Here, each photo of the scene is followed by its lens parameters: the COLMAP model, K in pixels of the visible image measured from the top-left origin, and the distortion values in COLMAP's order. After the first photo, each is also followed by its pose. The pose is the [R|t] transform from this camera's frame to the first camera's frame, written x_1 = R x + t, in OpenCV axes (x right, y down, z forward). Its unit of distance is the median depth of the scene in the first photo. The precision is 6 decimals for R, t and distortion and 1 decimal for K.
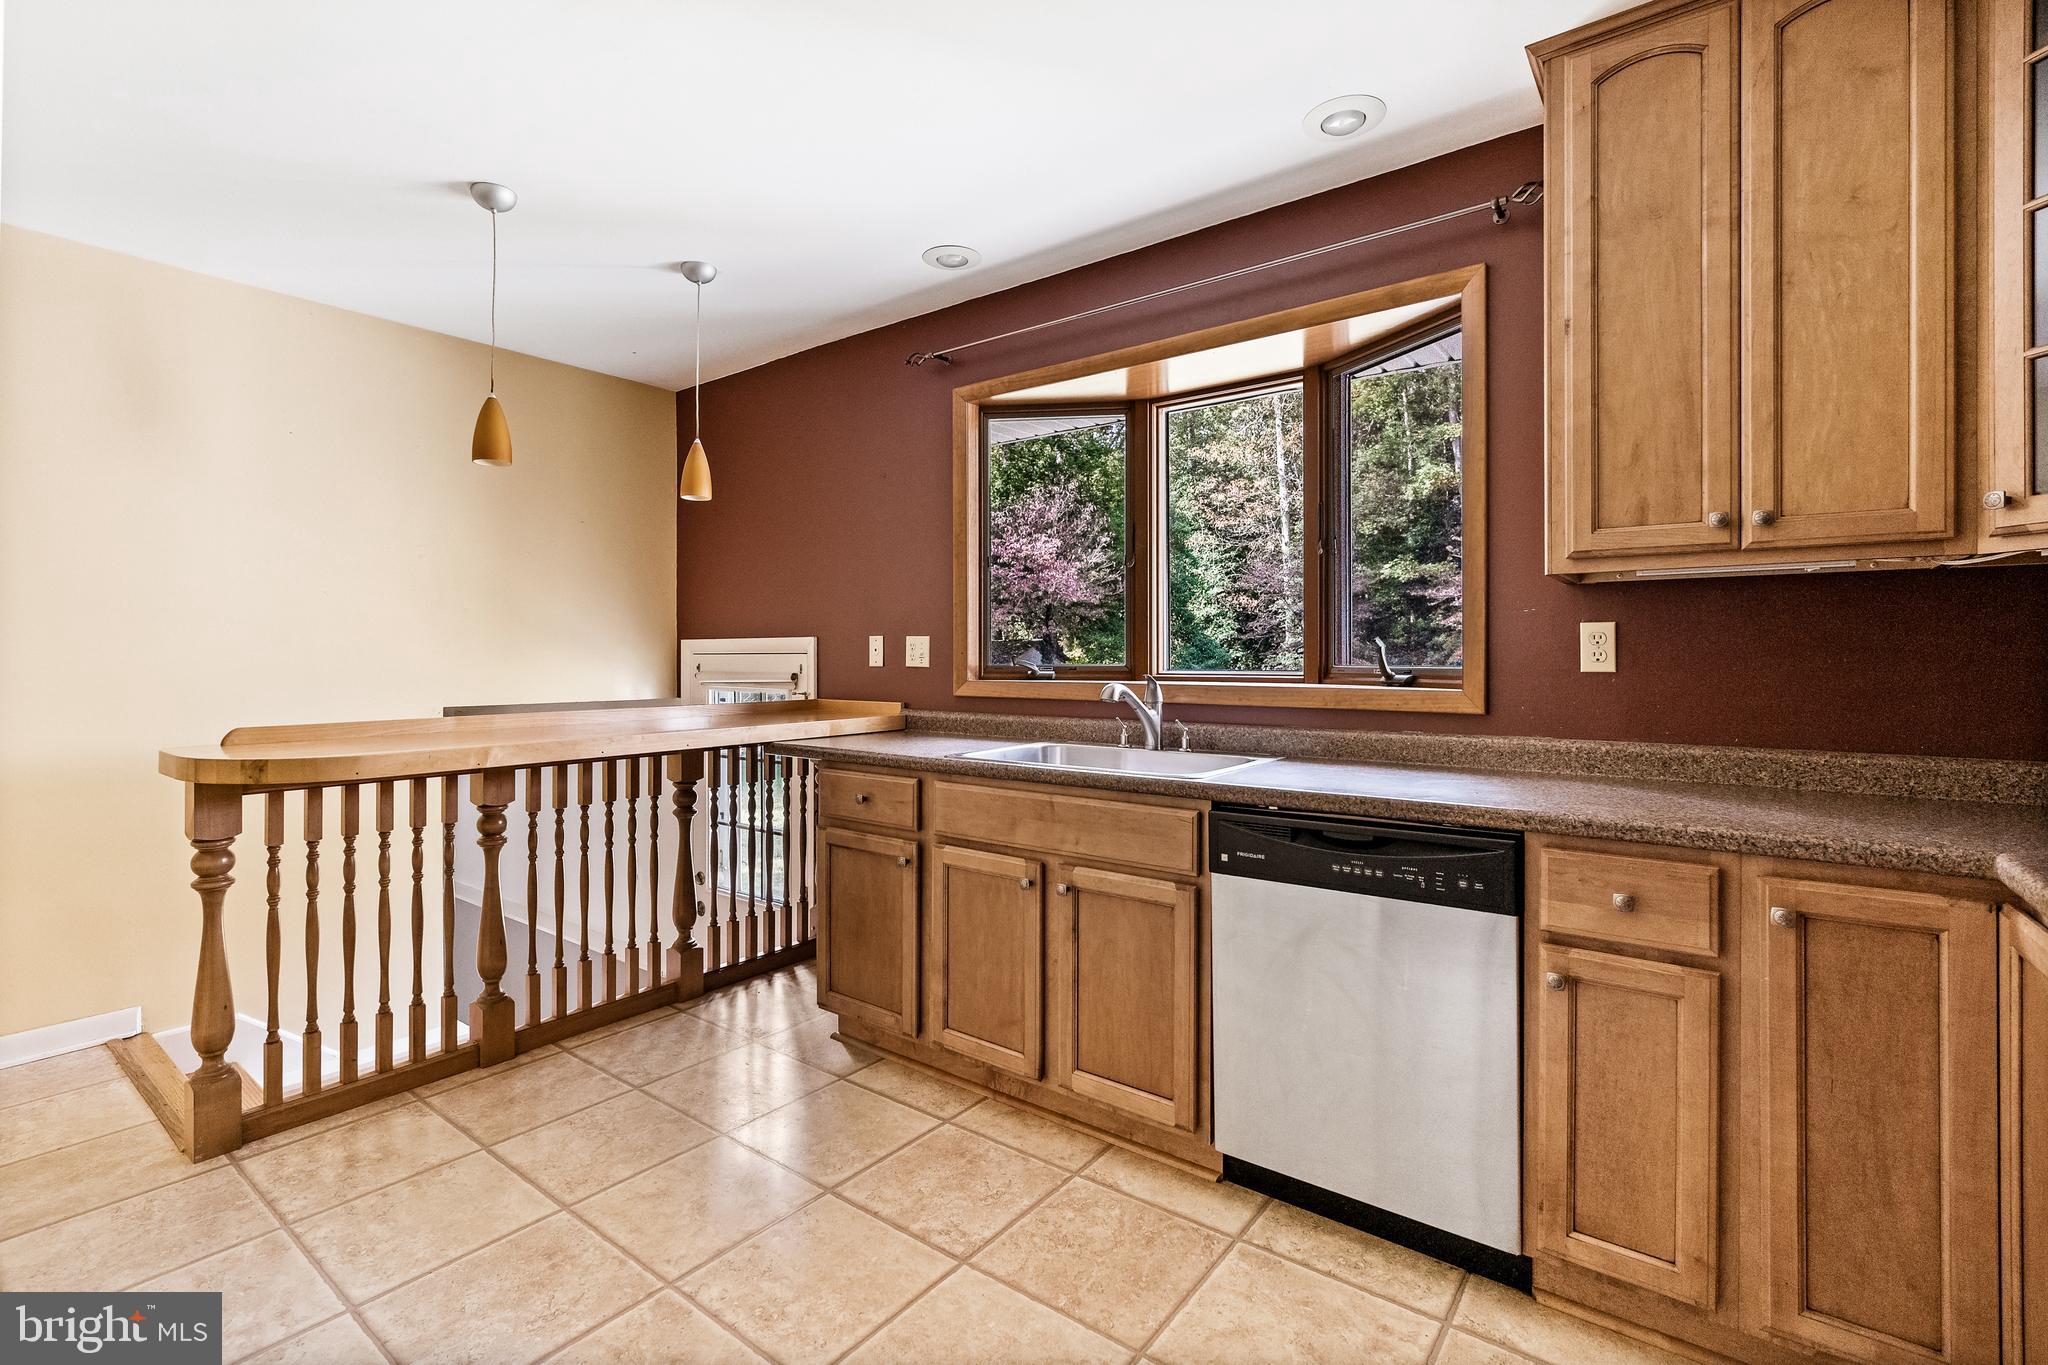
lens RADIAL K [[929.9, 0, 1016.0], [0, 929.9, 656.4], [0, 0, 1]] dist [-0.001906, 0.001073]
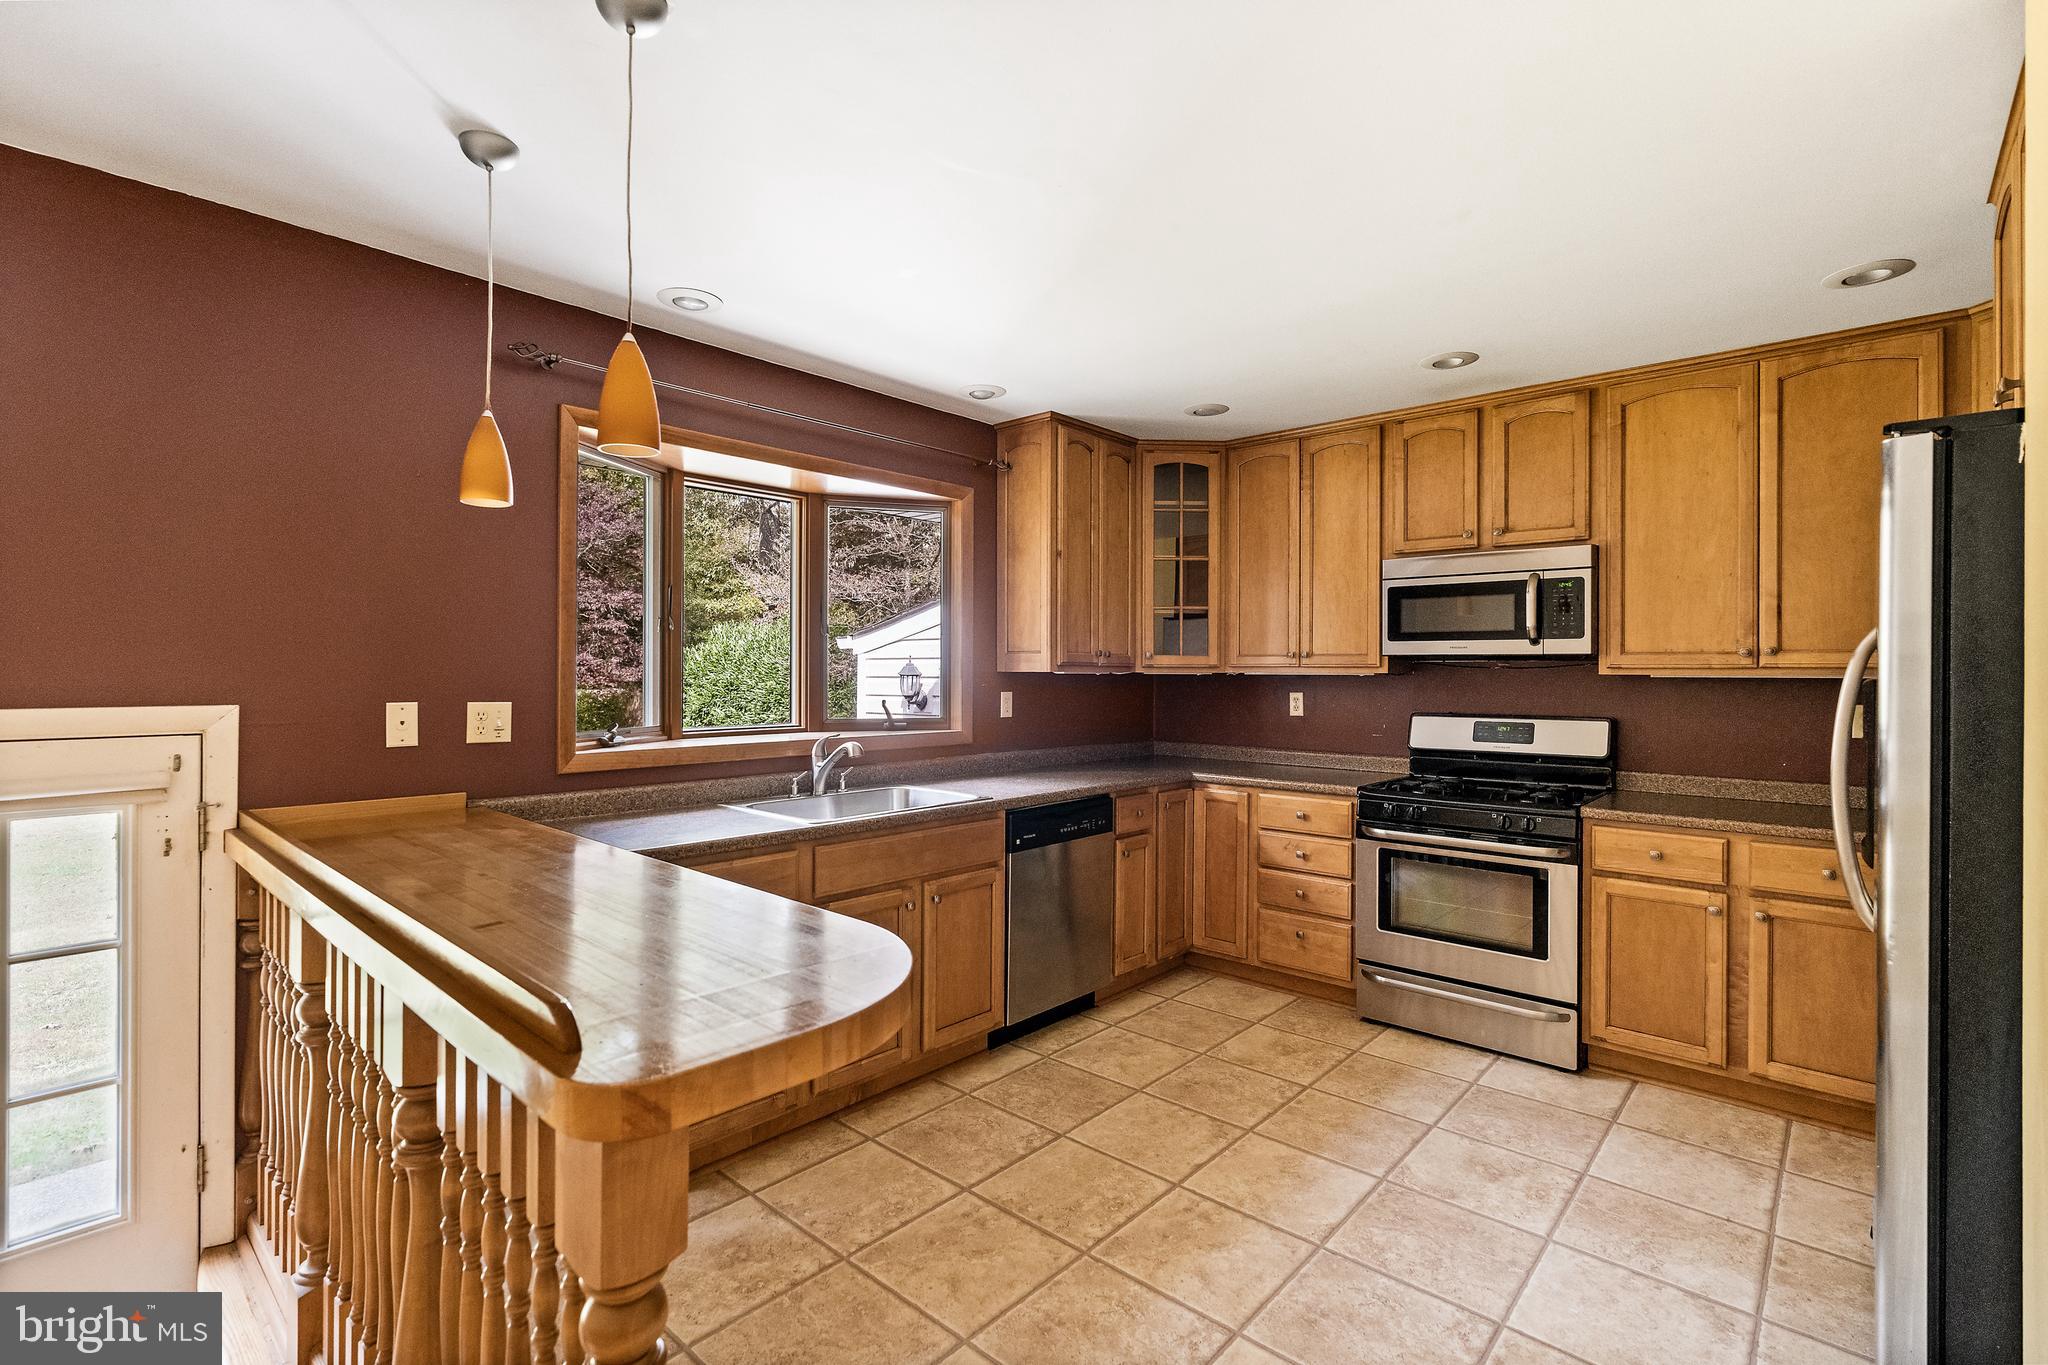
lens RADIAL K [[928.0, 0, 1018.9], [0, 928.0, 672.6], [0, 0, 1]] dist [-0.002594, 0.000889]
pose [[0.081436, 0.000646, 0.996678, -1.271387], [-0.005439, 0.999985, -0.000203, -0.073897], [-0.996664, -0.005404, 0.081438, 0.783428]]
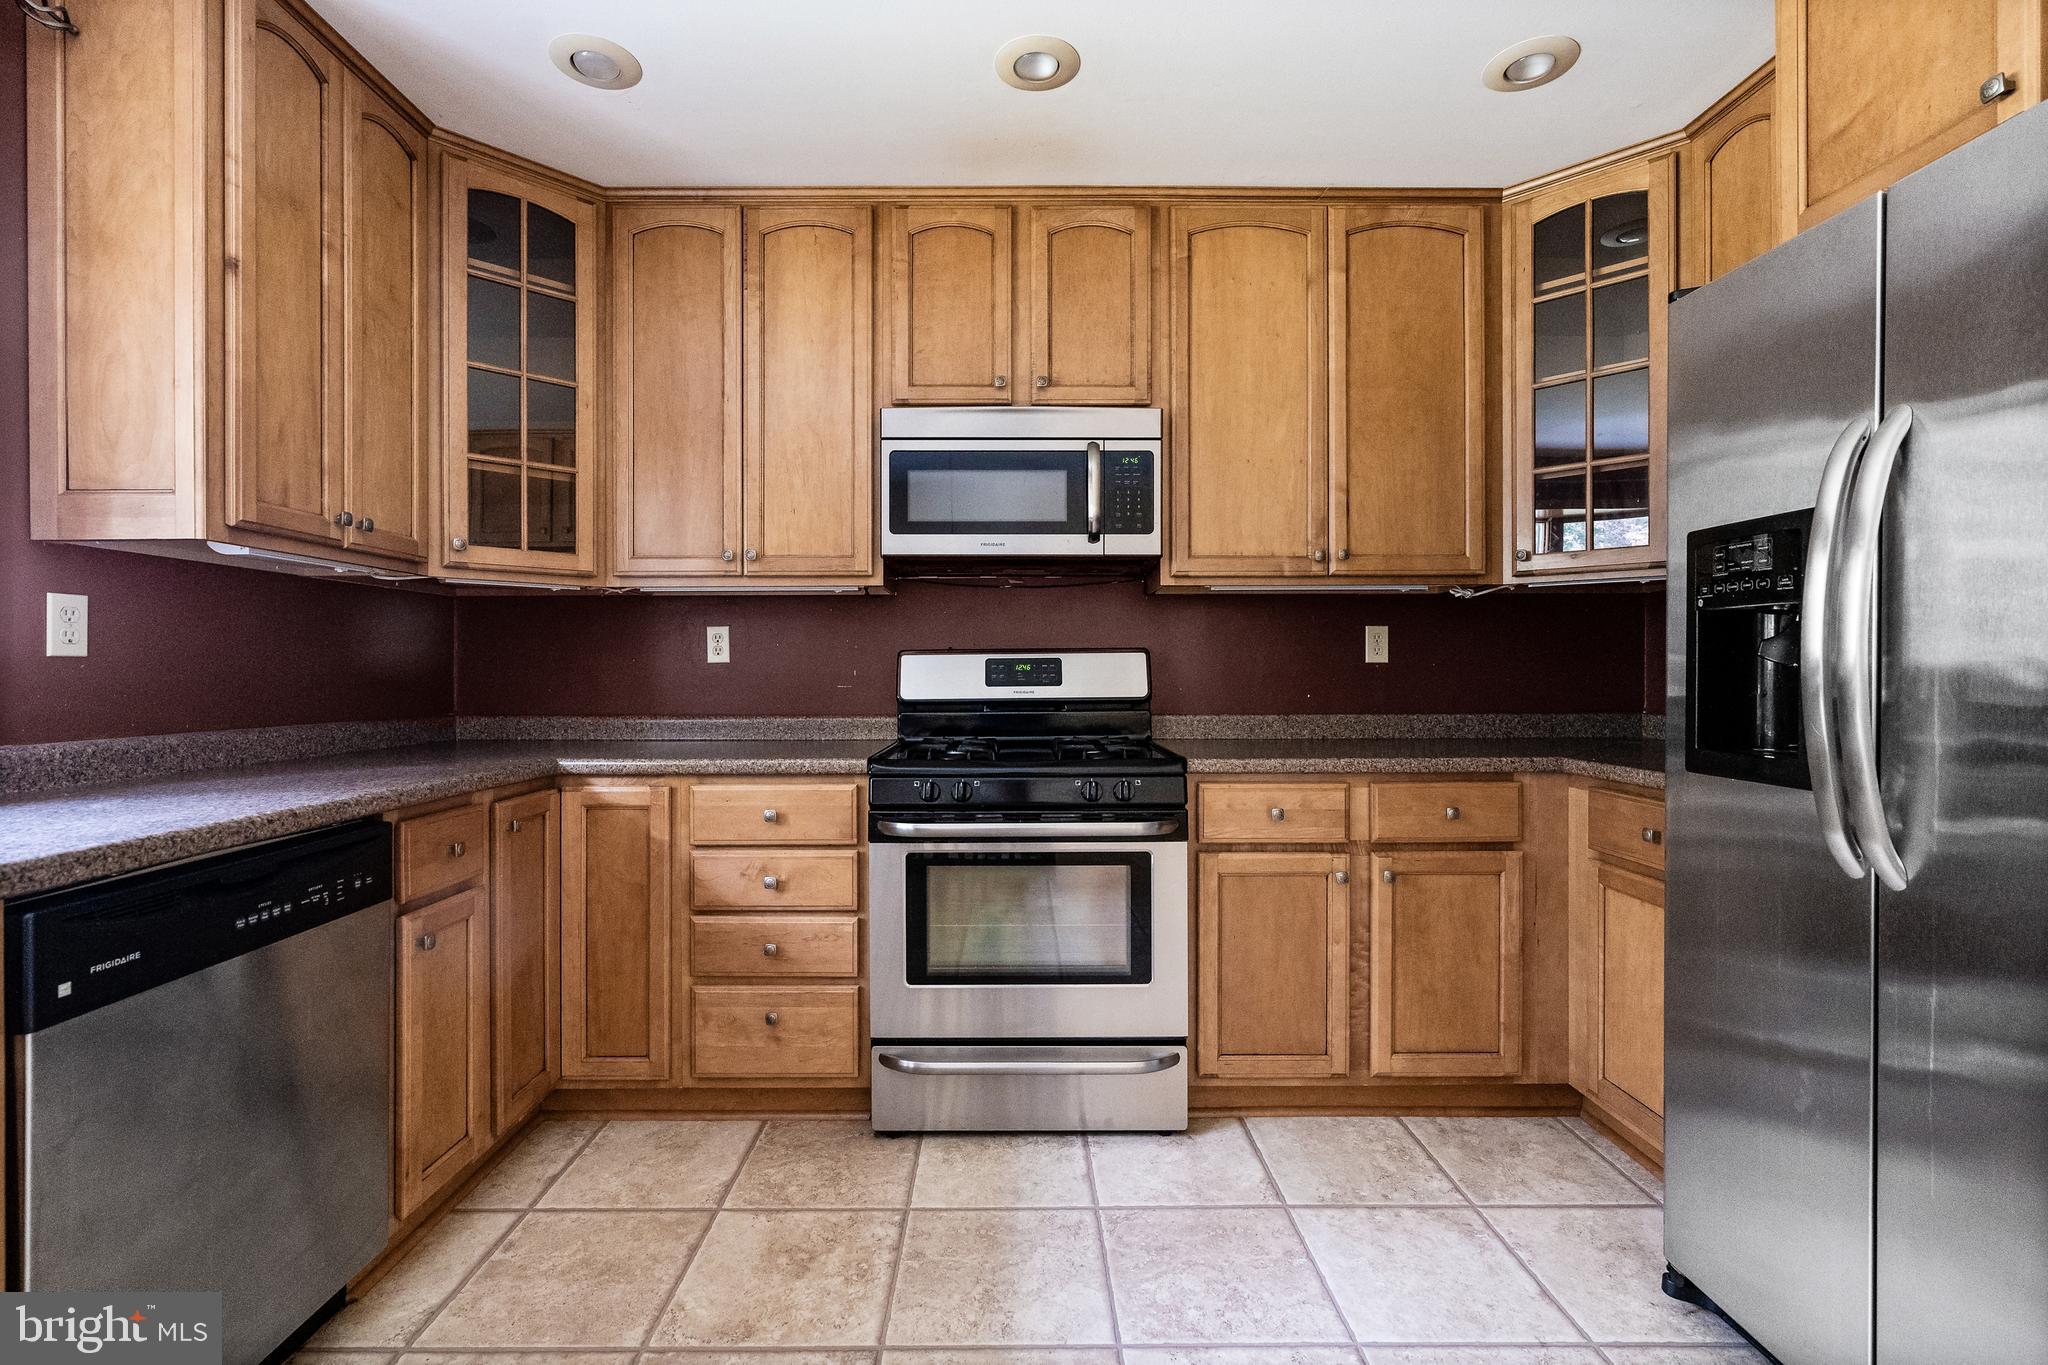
lens RADIAL K [[917.9, 0, 1010.7], [0, 917.9, 673.6], [0, 0, 1]] dist [-0.007498, 0.001335]
pose [[-0.609410, 0.001439, 0.792854, -0.470850], [0.002273, 0.999997, -0.000067, 0.032761], [-0.792852, 0.001761, -0.609411, 0.802659]]
